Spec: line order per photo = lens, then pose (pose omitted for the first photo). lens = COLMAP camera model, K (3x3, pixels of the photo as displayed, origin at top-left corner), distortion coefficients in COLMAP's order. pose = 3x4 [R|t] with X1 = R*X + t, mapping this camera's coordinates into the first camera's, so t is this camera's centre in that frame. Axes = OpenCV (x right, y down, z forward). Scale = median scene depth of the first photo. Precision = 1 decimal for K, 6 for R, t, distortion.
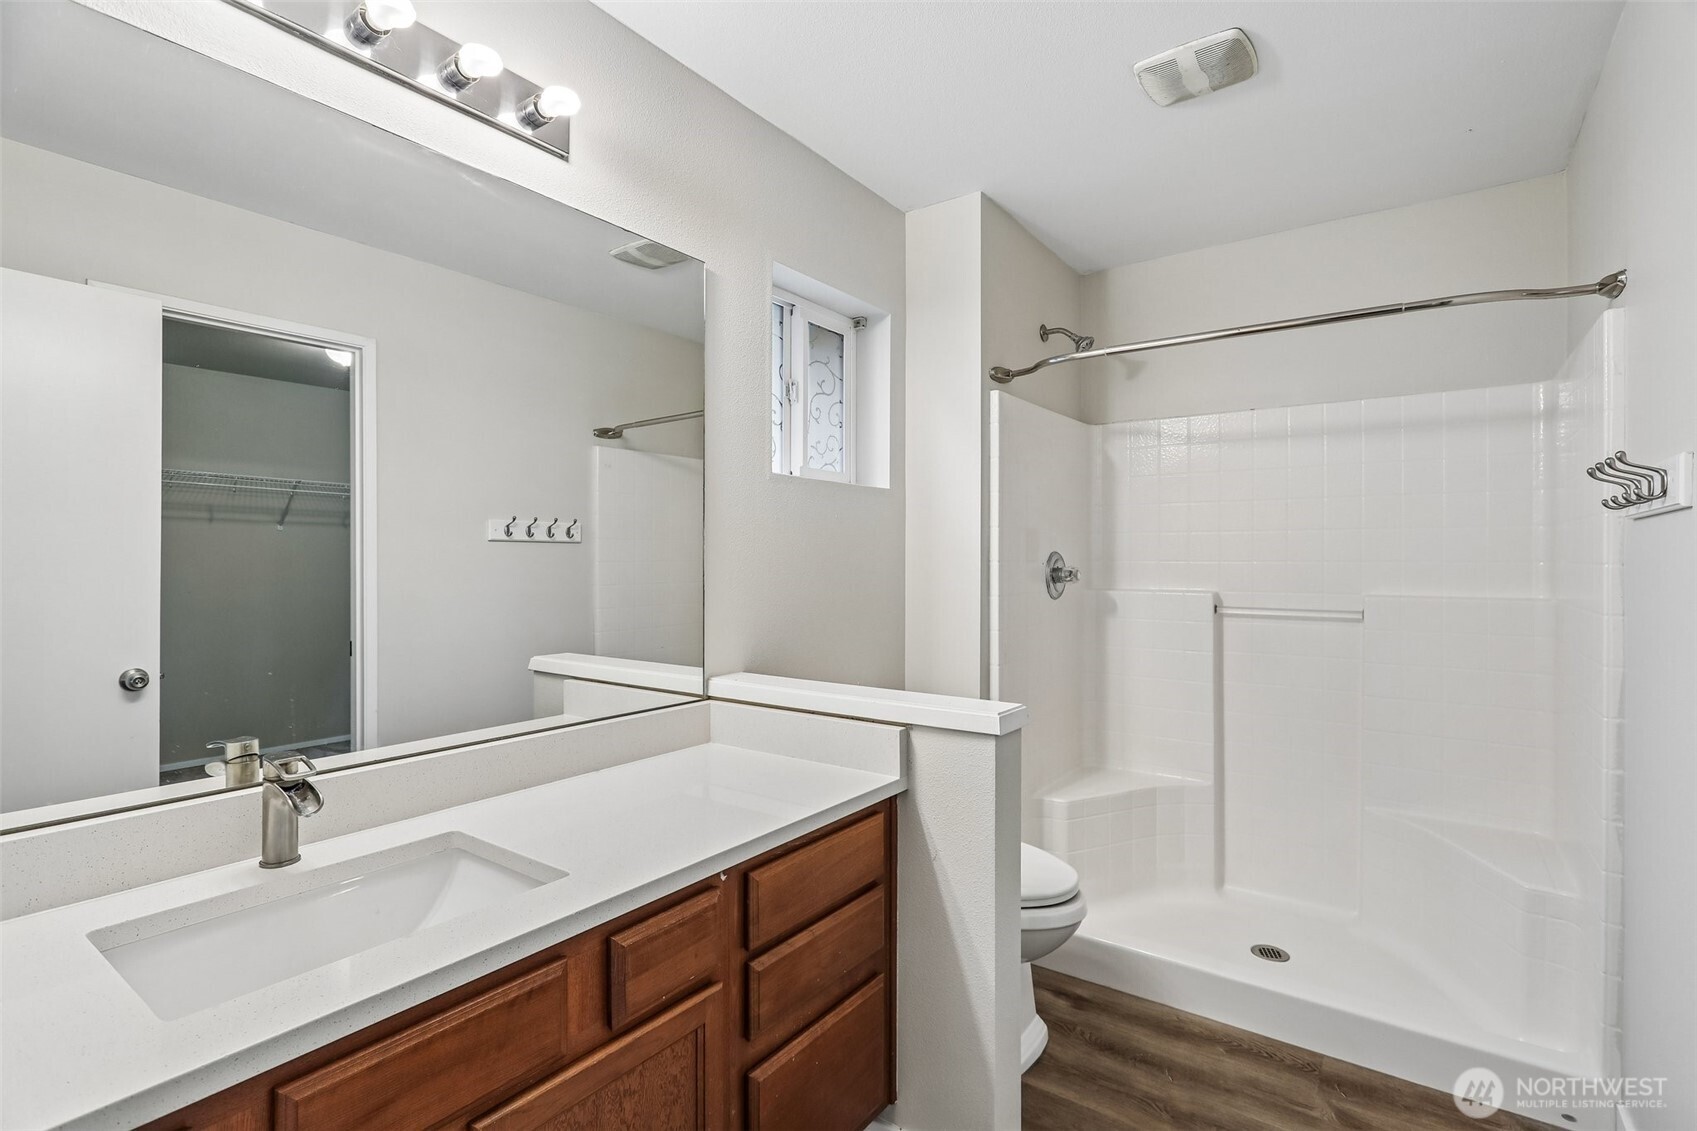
lens RADIAL K [[797.9, 0, 849.1], [0, 797.9, 567.5], [0, 0, 1]] dist [-0.001418, 0.001974]
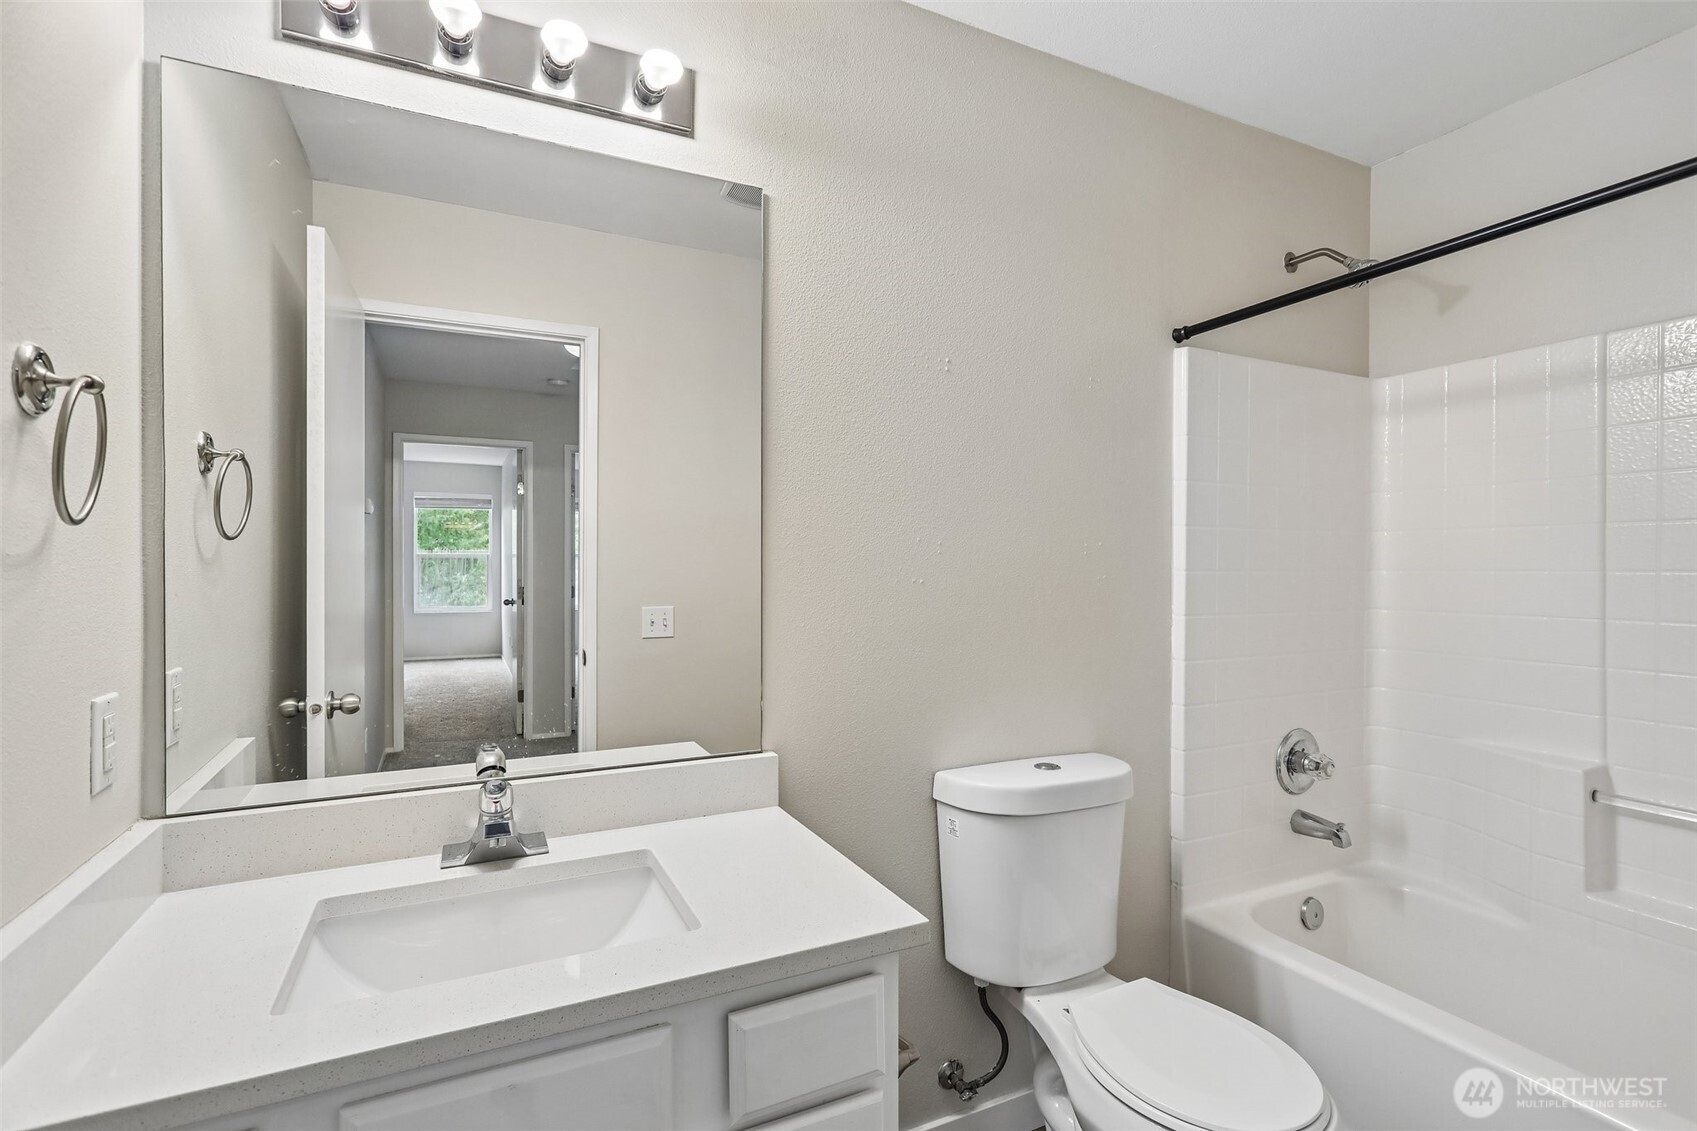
lens RADIAL K [[786.7, 0, 850.6], [0, 786.7, 547.7], [0, 0, 1]] dist [0.001122, 0.000450]
pose [[0.889489, -0.015199, -0.456704, 0.252964], [-0.004350, 0.999120, -0.041722, -0.000469], [0.456936, 0.039098, 0.888640, 0.351195]]
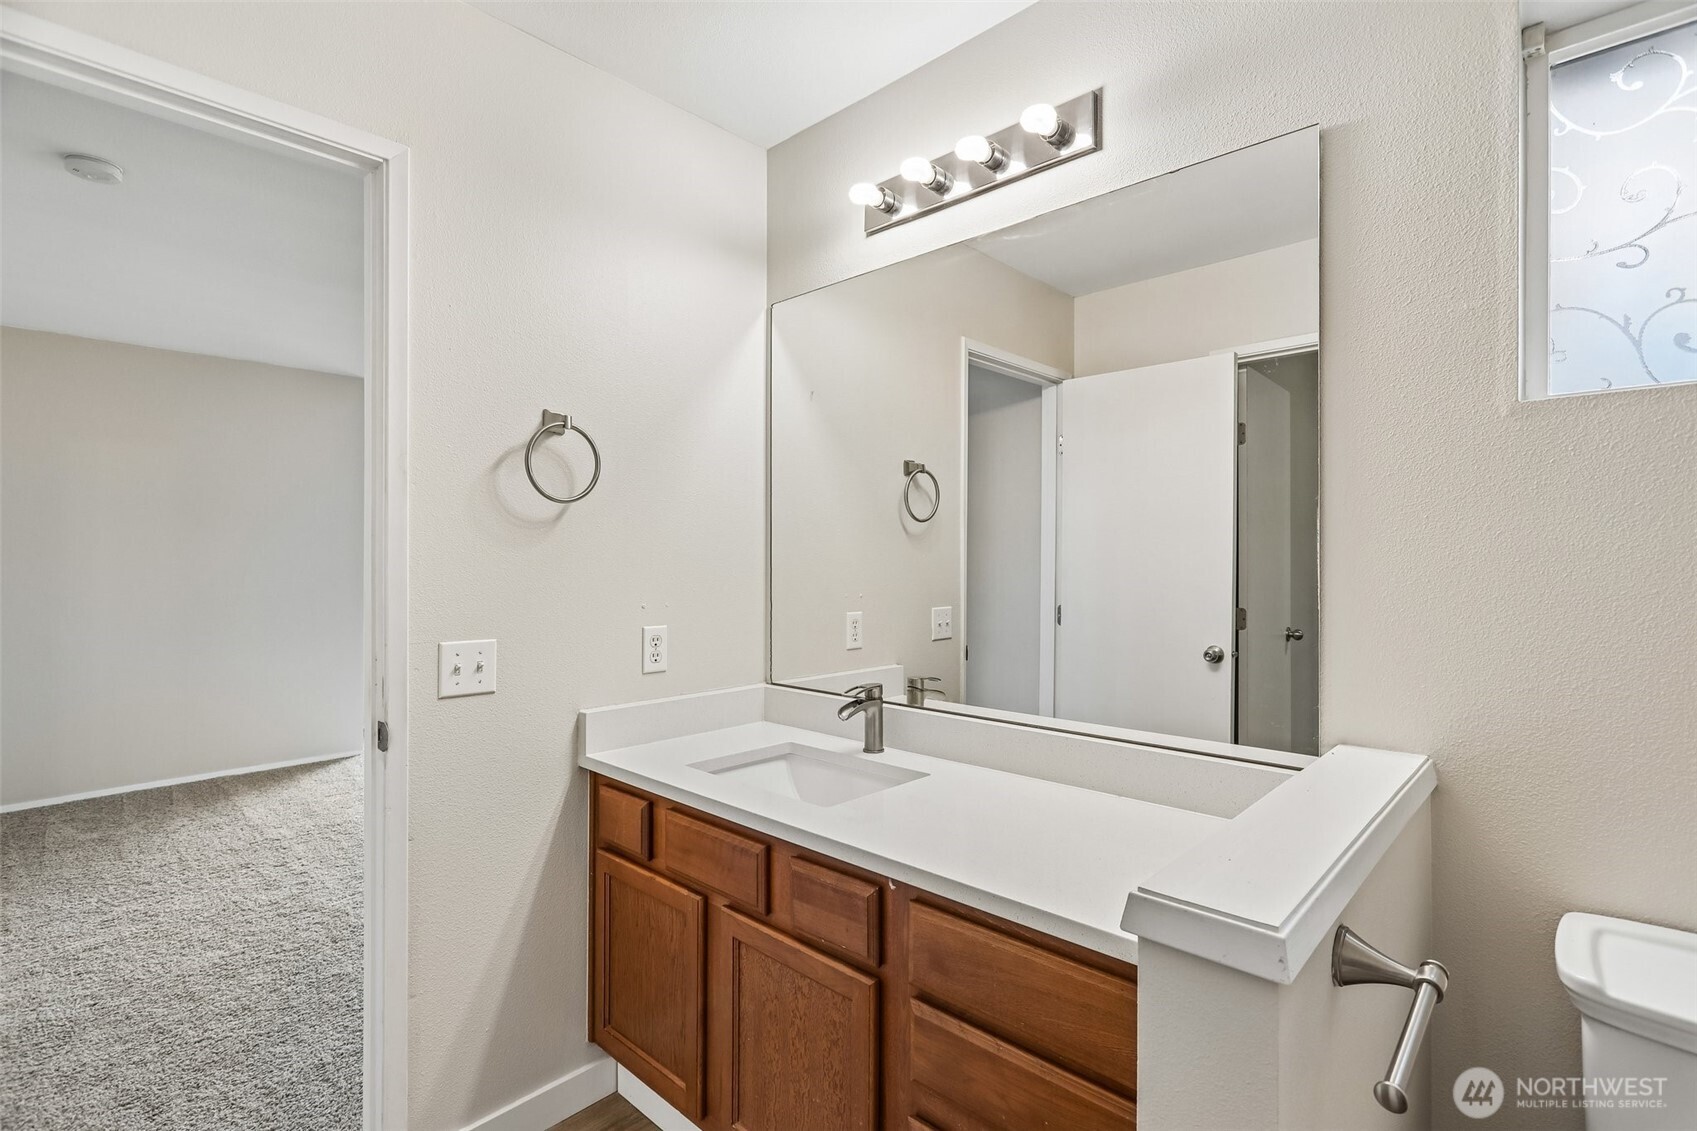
lens RADIAL K [[793.7, 0, 853.6], [0, 793.7, 566.1], [0, 0, 1]] dist [0.000387, 0.001371]
pose [[-0.120143, 0.009228, -0.992714, 0.693958], [-0.009205, 0.999903, 0.010409, -0.015692], [0.992714, 0.010388, -0.120046, 0.899823]]
